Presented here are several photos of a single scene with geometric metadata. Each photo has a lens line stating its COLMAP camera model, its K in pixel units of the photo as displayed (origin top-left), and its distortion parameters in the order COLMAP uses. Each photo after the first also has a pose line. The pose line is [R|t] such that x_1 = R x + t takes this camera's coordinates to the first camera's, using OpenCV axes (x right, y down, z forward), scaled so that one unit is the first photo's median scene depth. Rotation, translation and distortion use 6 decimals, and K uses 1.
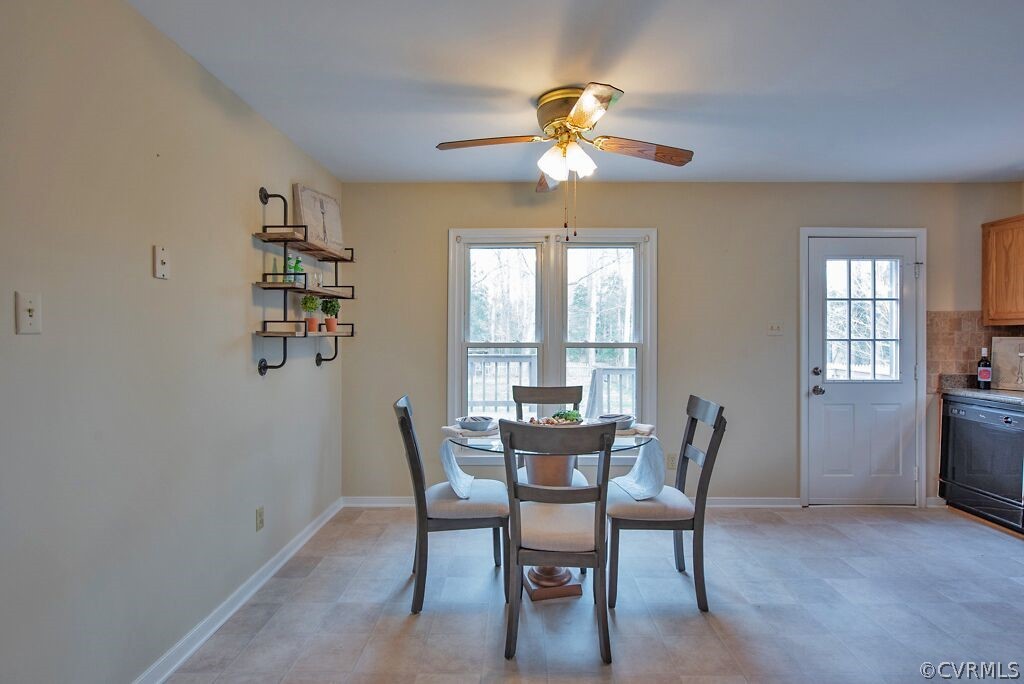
lens RADIAL K [[498.3, 0, 511.6], [0, 498.3, 339.2], [0, 0, 1]] dist [-0.019755, -0.000738]
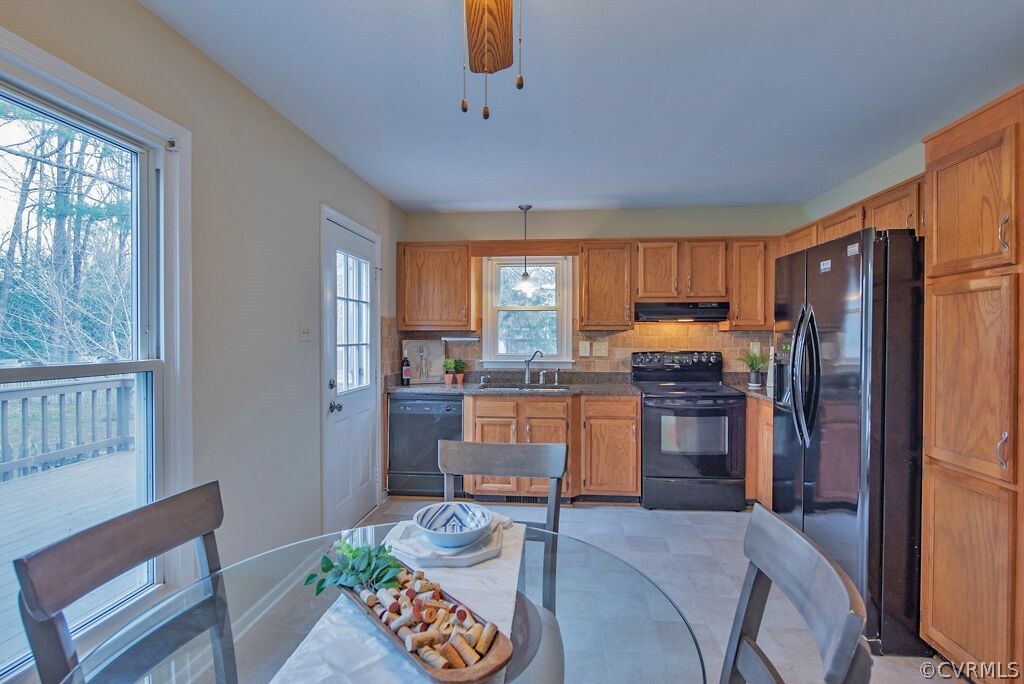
lens RADIAL K [[498.3, 0, 511.3], [0, 498.3, 338.8], [0, 0, 1]] dist [-0.019755, -0.000738]
pose [[0.083714, -0.005384, 0.996475, -0.182841], [0.013467, 0.999900, 0.004272, -0.009701], [-0.996399, 0.013061, 0.083778, 0.637031]]
